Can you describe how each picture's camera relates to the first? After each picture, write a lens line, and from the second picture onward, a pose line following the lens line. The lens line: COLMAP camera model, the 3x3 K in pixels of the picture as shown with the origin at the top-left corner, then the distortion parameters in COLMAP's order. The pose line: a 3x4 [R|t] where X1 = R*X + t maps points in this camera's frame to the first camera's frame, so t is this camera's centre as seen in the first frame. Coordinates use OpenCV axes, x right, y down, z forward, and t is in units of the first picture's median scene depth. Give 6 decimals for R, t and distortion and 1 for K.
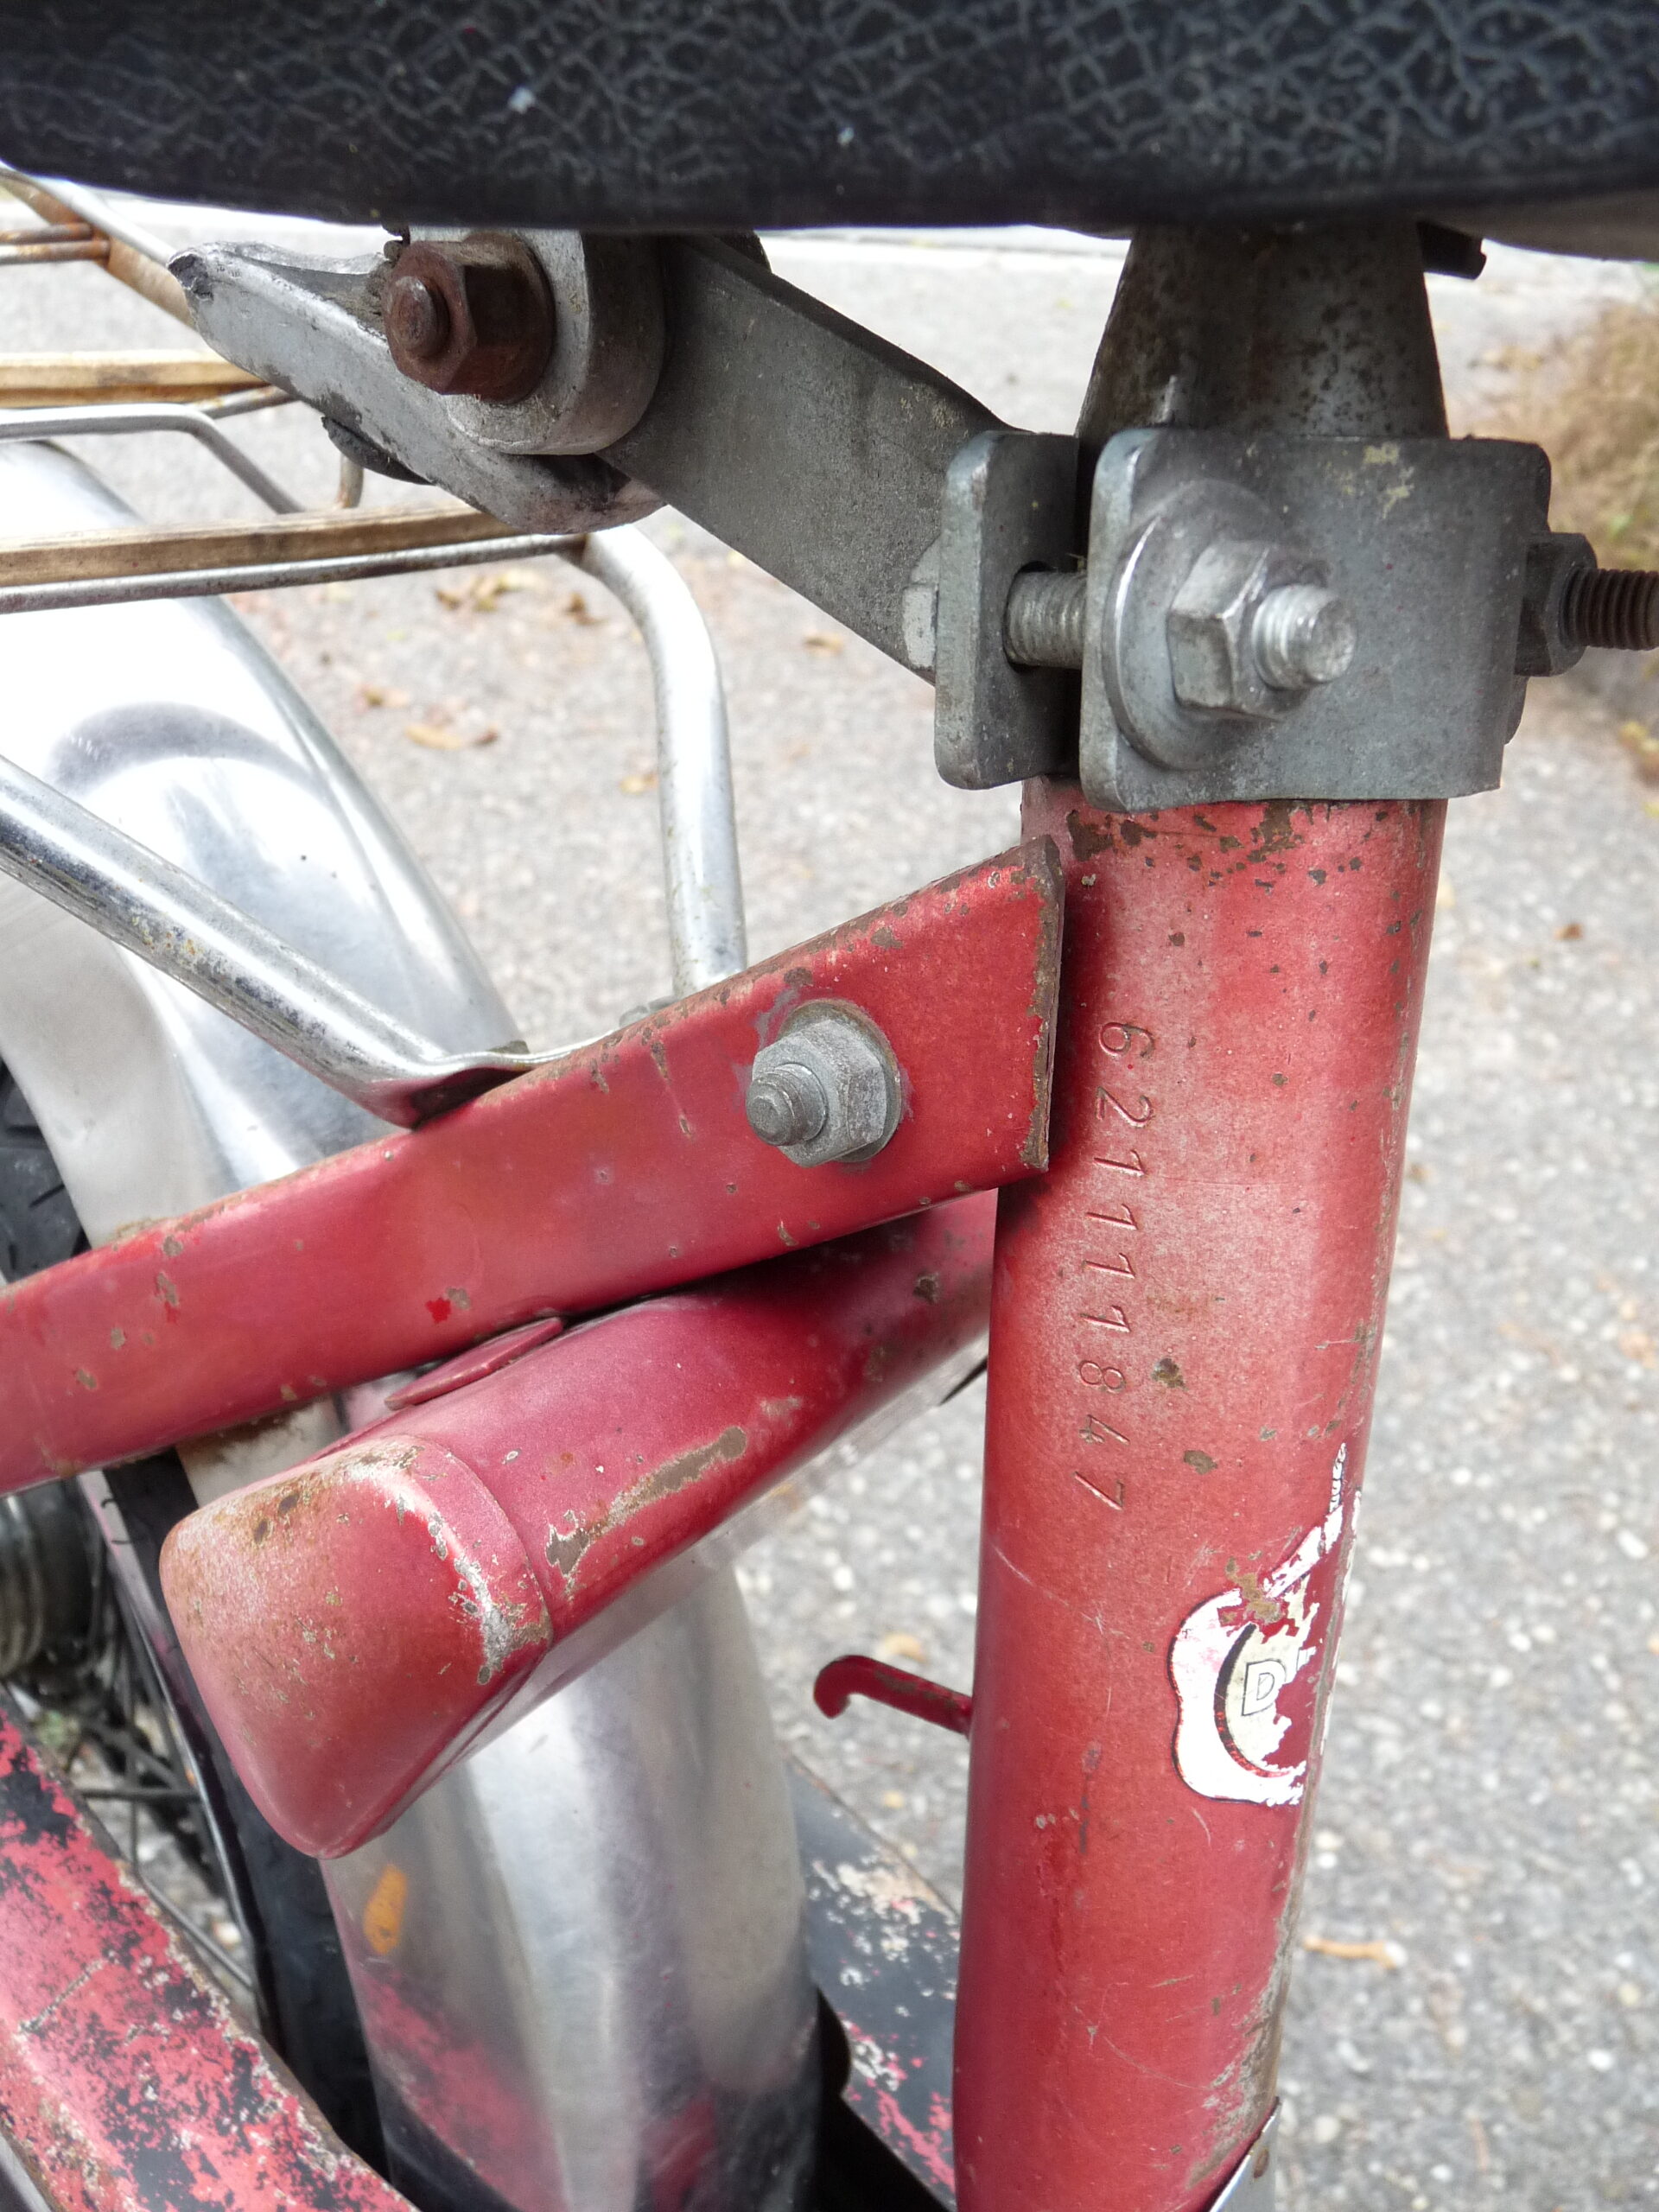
lens RADIAL K [[1798.7, 0, 829.5], [0, 1798.7, 1106.0], [0, 0, 1]] dist [0.022830, -0.002066]
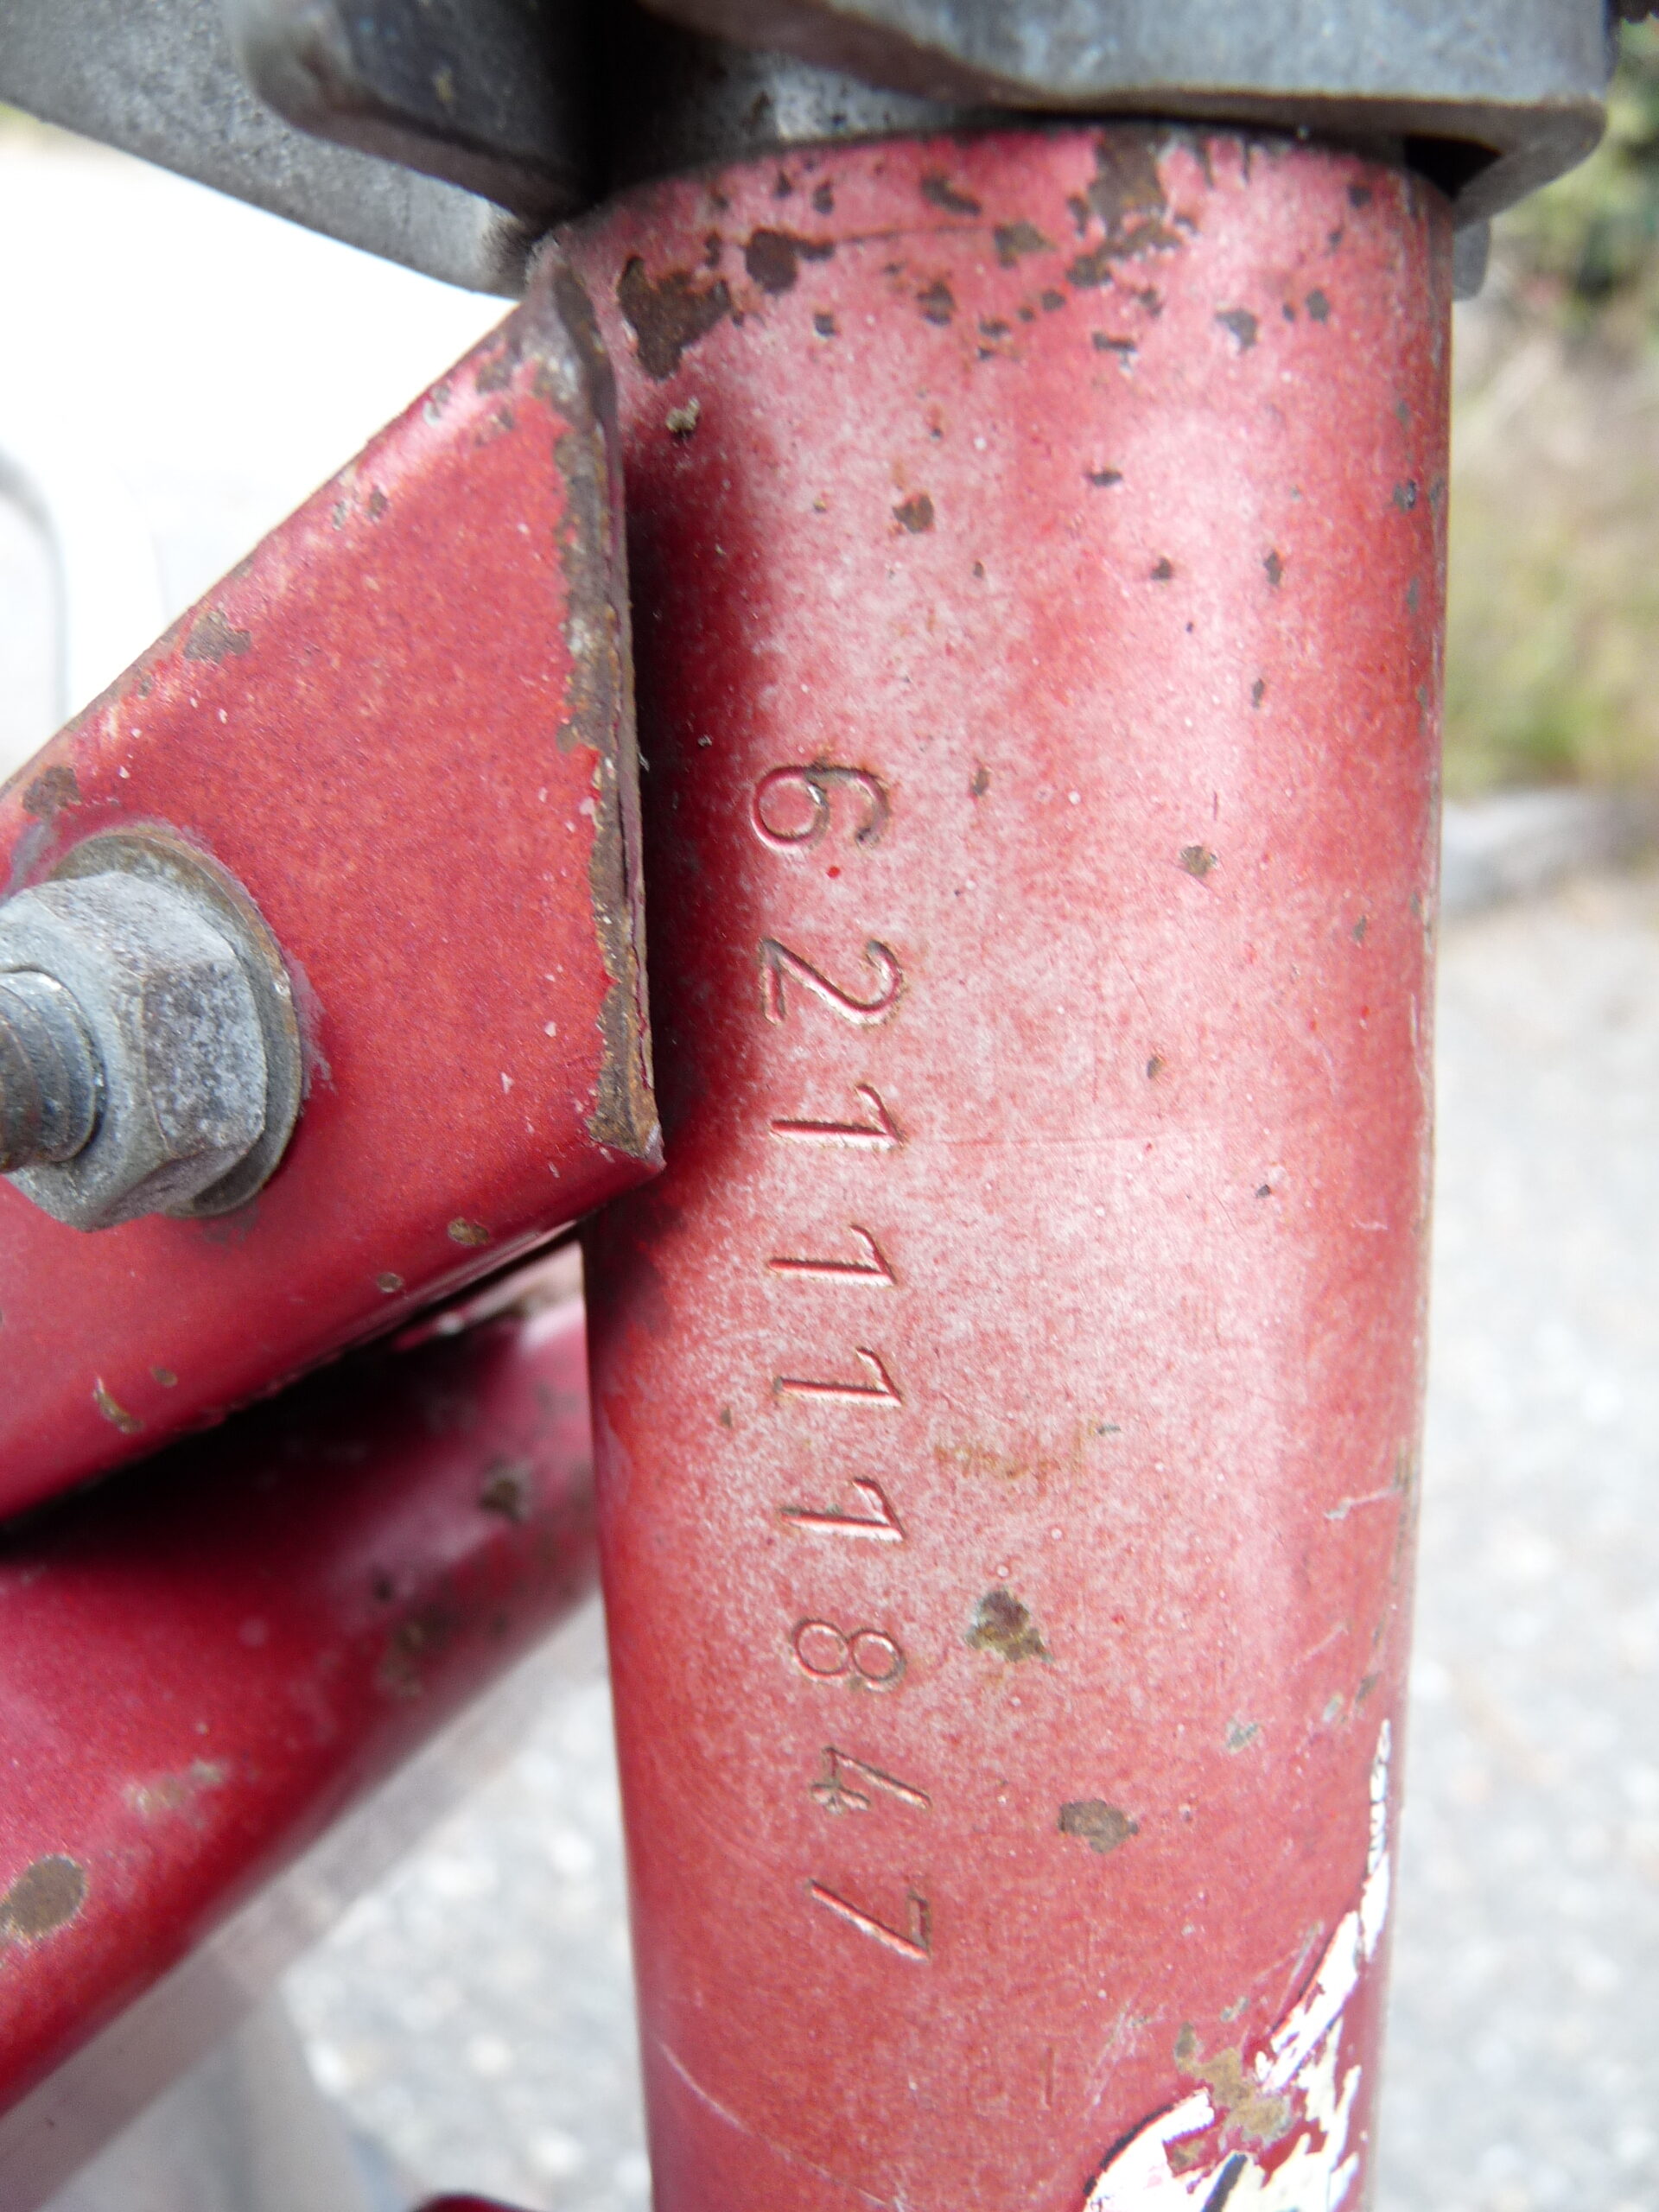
lens RADIAL K [[1737.3, 0, 829.5], [0, 1737.3, 1106.0], [0, 0, 1]] dist [-0.008406, -0.111320]
pose [[0.982167, -0.089074, 0.165572, 0.093869], [0.107937, 0.988203, -0.108647, 0.069342], [-0.153942, 0.124581, 0.980195, 0.604351]]
